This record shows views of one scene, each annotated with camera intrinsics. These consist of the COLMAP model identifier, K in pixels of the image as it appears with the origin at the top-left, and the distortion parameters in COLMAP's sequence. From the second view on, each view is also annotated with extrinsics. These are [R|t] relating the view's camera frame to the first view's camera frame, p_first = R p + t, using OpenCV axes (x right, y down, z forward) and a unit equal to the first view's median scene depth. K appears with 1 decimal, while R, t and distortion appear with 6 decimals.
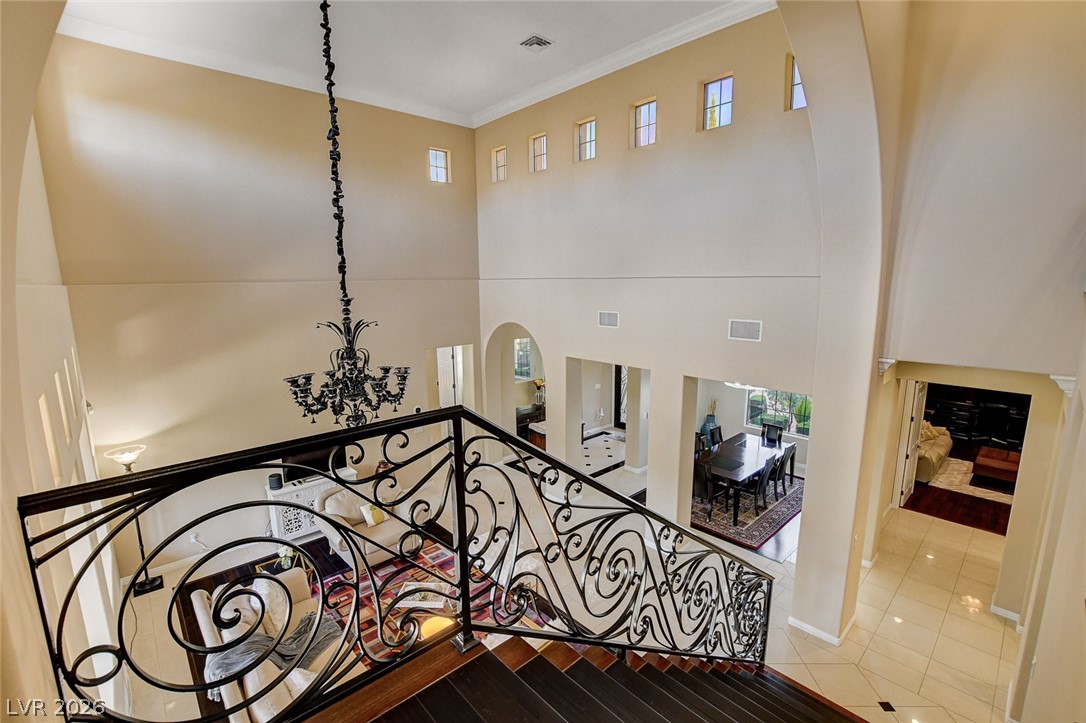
lens RADIAL K [[476.5, 0, 544.1], [0, 476.5, 363.0], [0, 0, 1]] dist [-0.030080, 0.000892]
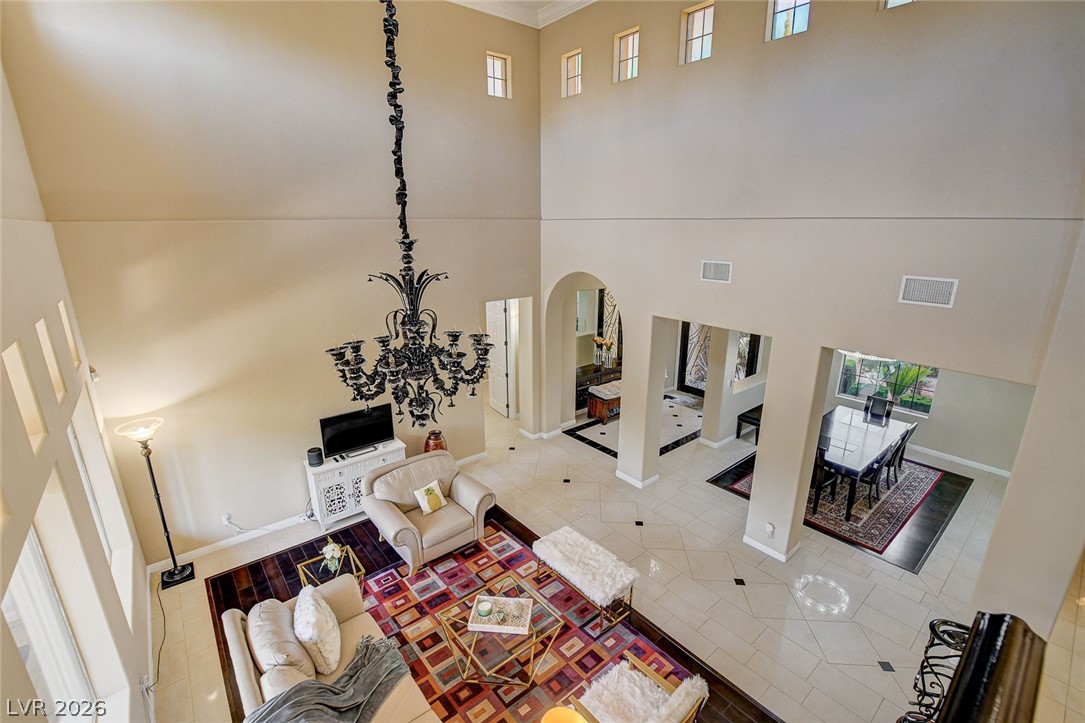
lens RADIAL K [[476.0, 0, 543.4], [0, 476.0, 363.0], [0, 0, 1]] dist [-0.030080, 0.000892]
pose [[0.998482, 0.022695, -0.050179, -0.123455], [-0.016960, 0.993576, 0.111892, -0.025528], [0.052396, -0.110871, 0.992453, 0.198964]]
